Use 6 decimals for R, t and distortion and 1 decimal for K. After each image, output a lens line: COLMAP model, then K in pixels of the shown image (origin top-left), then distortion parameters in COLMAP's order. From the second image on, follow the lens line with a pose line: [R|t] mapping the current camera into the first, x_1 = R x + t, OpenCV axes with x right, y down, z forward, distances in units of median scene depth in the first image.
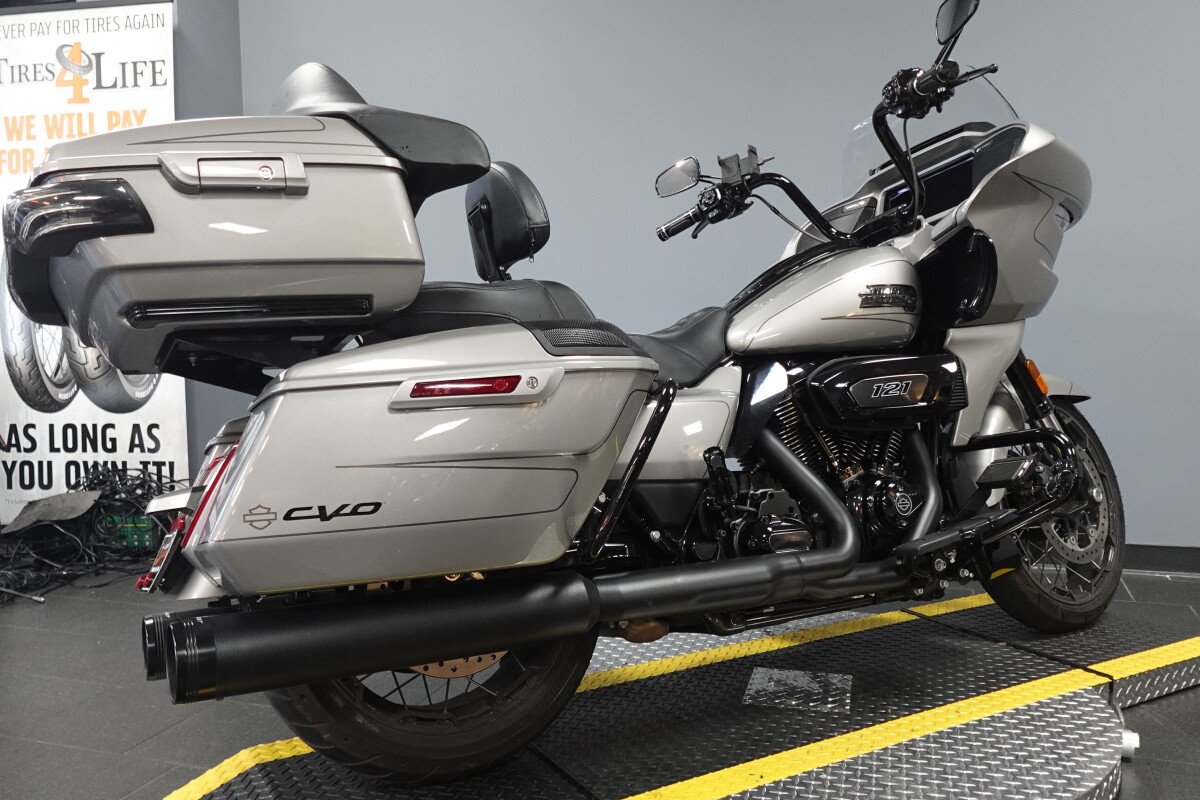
lens RADIAL K [[785.6, 0, 605.3], [0, 785.6, 391.8], [0, 0, 1]] dist [0.009593, 0.004457]
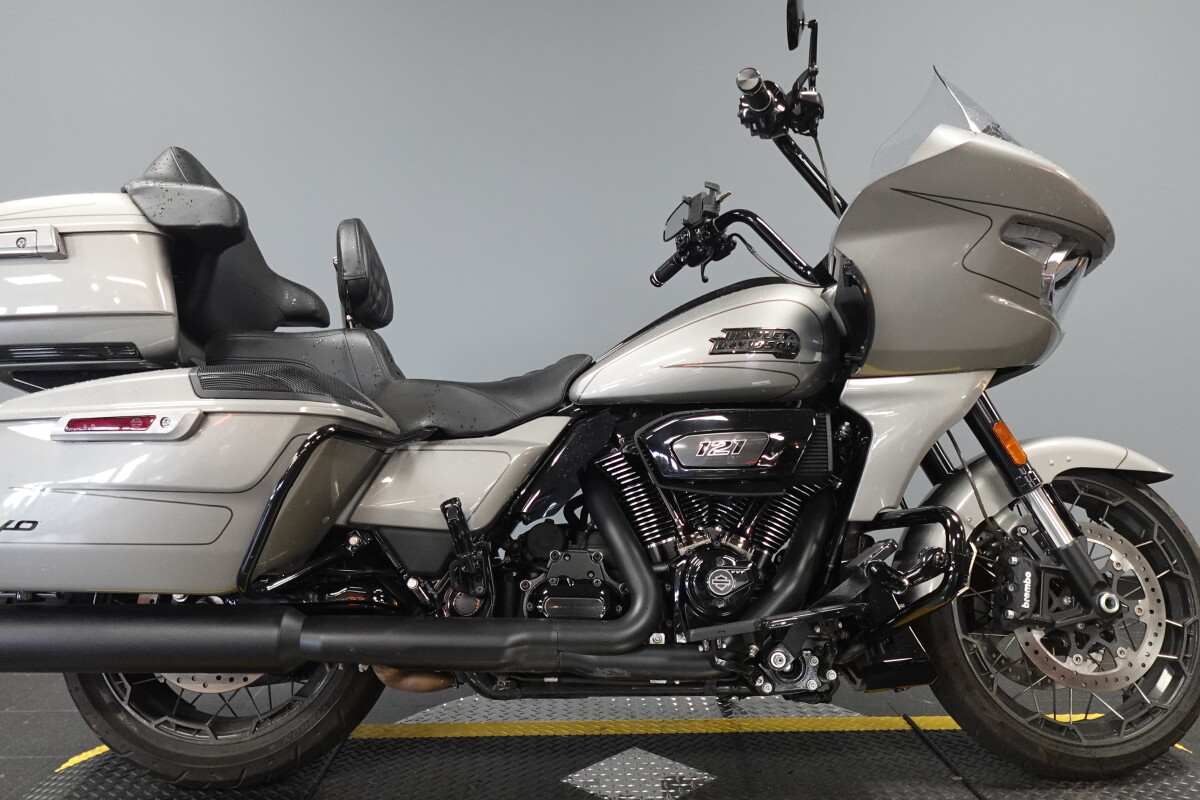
lens RADIAL K [[785.6, 0, 641.5], [0, 785.6, 405.8], [0, 0, 1]] dist [0.009593, 0.004457]
pose [[0.924540, 0.025347, -0.380242, 0.701198], [-0.041809, 0.998509, -0.035097, -0.017627], [0.378785, 0.048346, 0.924221, 0.183517]]
